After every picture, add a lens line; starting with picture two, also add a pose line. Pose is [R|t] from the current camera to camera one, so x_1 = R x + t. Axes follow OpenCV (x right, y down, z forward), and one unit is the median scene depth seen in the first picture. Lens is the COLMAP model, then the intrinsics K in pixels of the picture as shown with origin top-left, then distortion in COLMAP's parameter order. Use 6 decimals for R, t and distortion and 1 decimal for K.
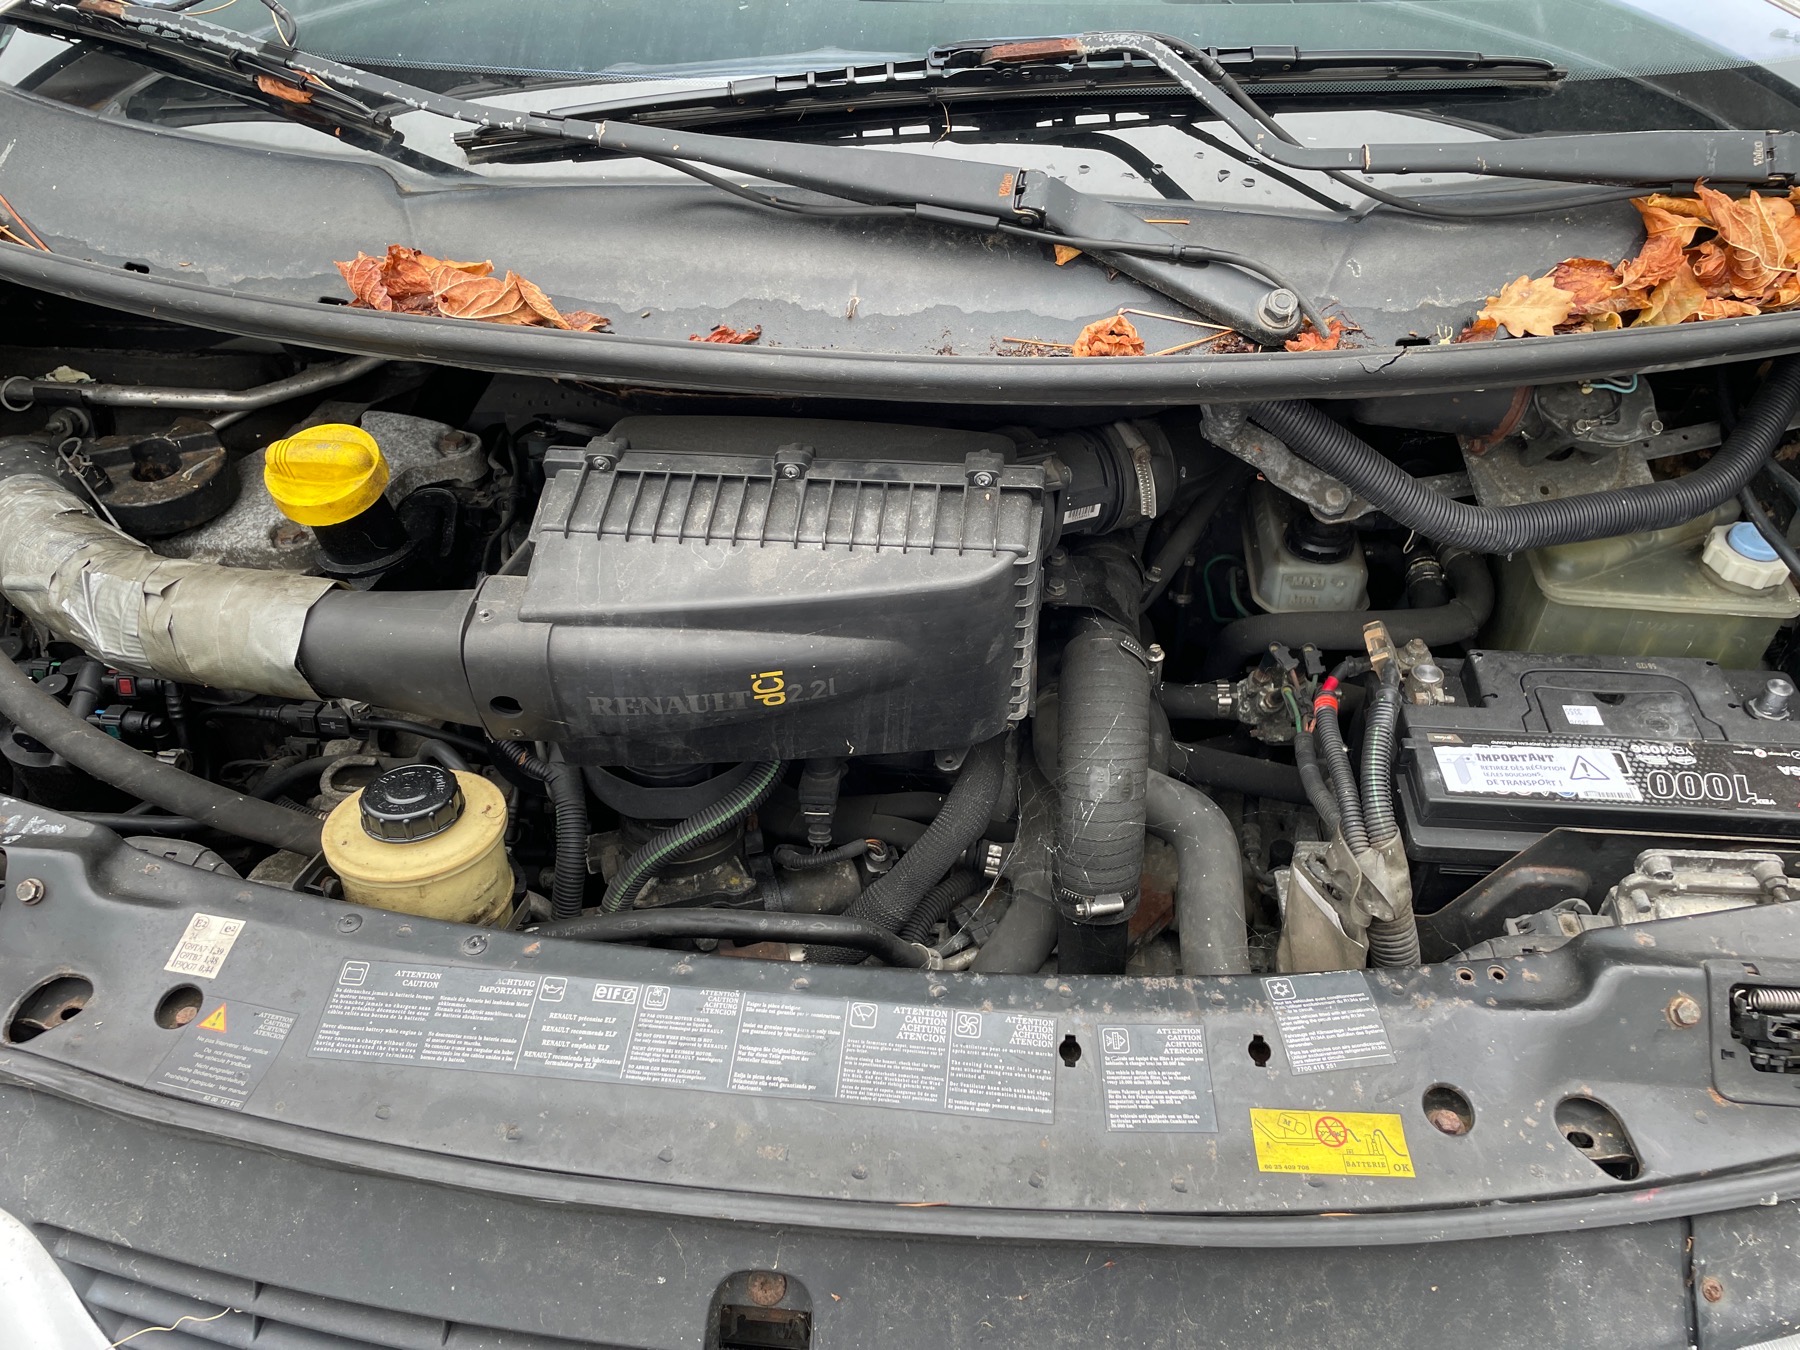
lens RADIAL K [[1390.5, 0, 901.2], [0, 1390.5, 653.2], [0, 0, 1]] dist [0.100416, -0.136440]
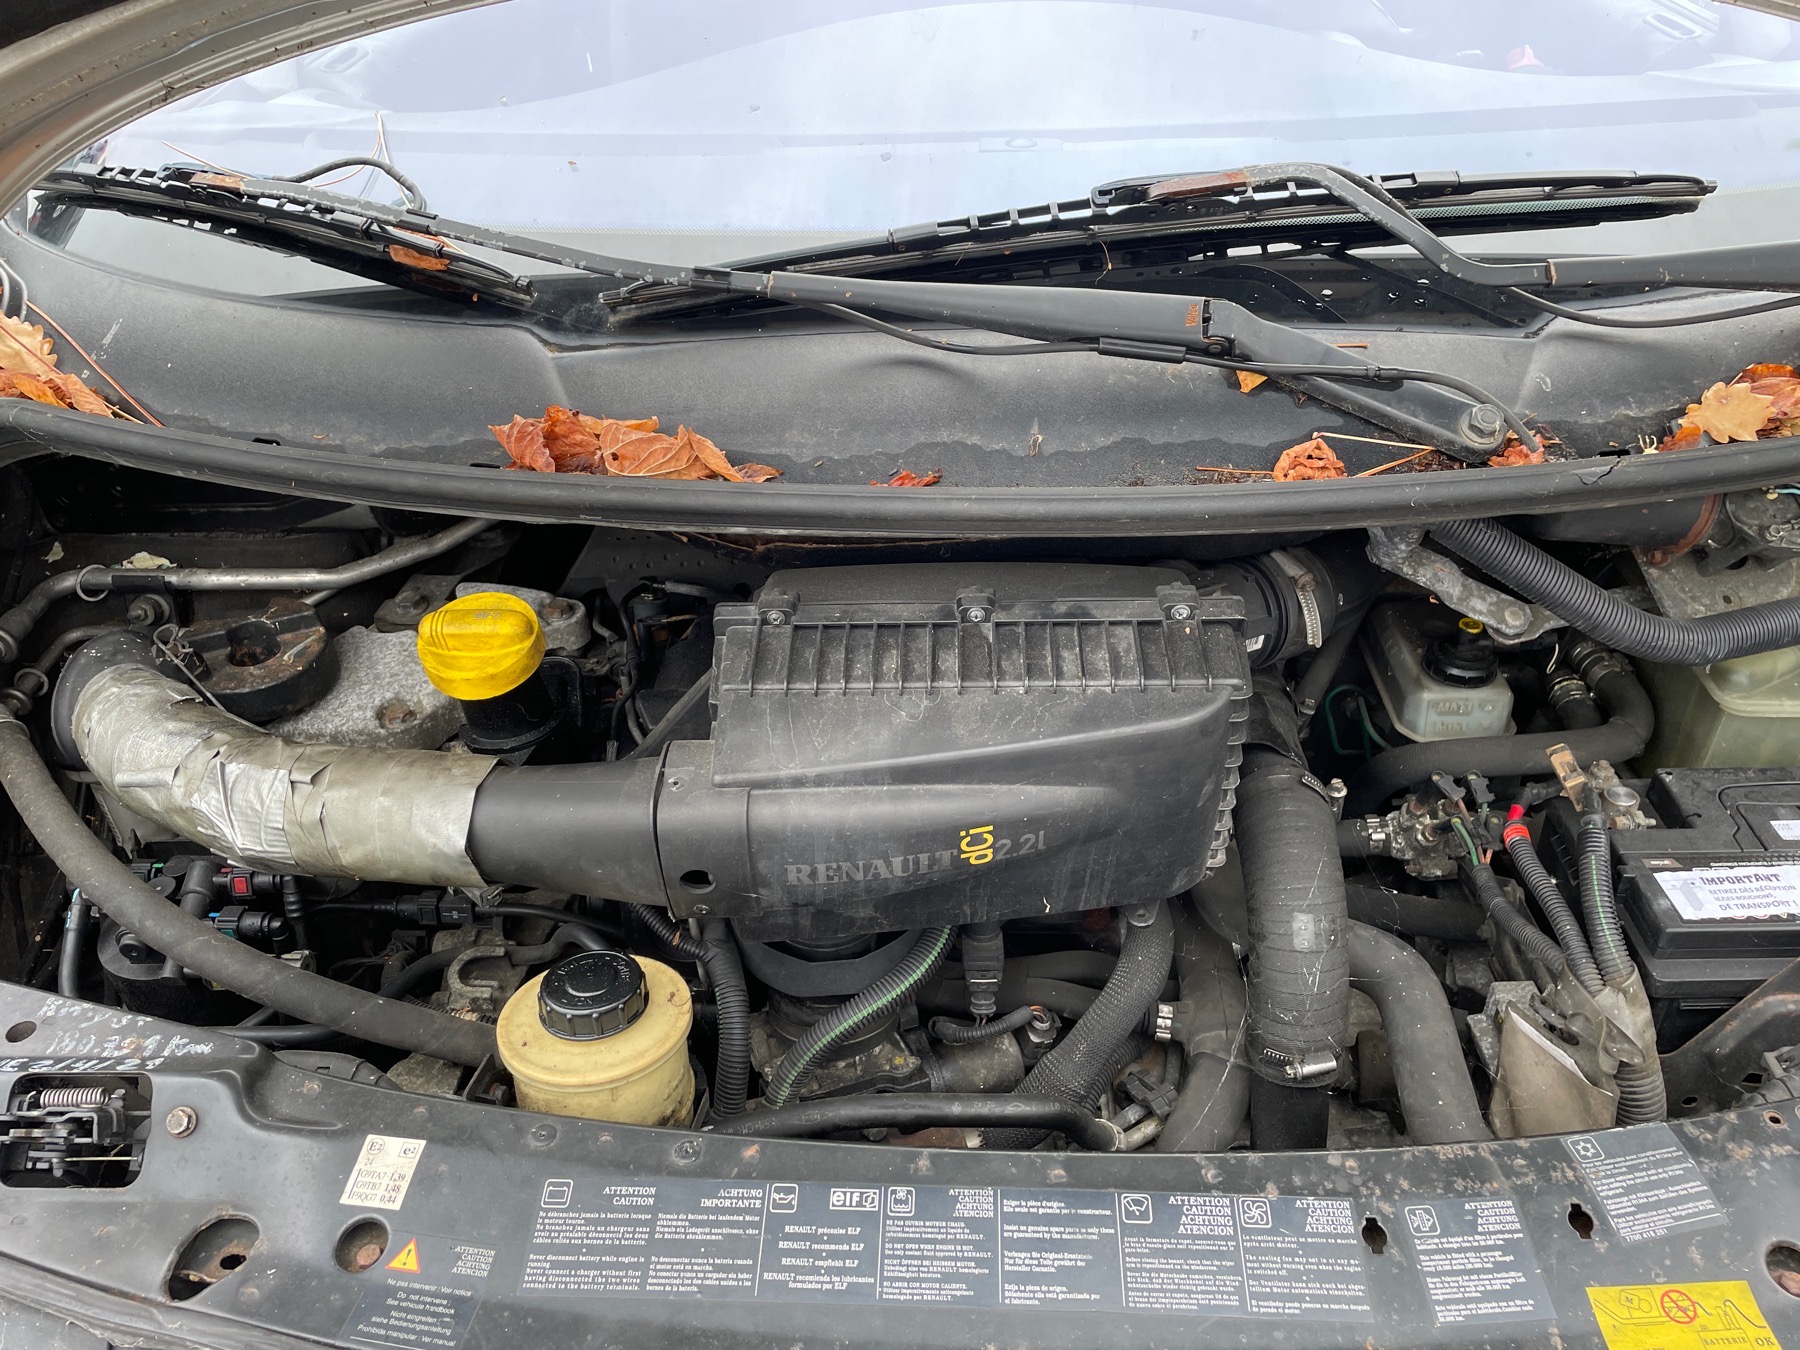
lens RADIAL K [[1390.5, 0, 901.2], [0, 1390.5, 653.2], [0, 0, 1]] dist [0.100416, -0.136440]
pose [[0.998022, -0.050346, 0.037655, -0.162999], [0.054244, 0.992350, -0.110903, -0.001657], [-0.031783, 0.112726, 0.993118, 0.057591]]
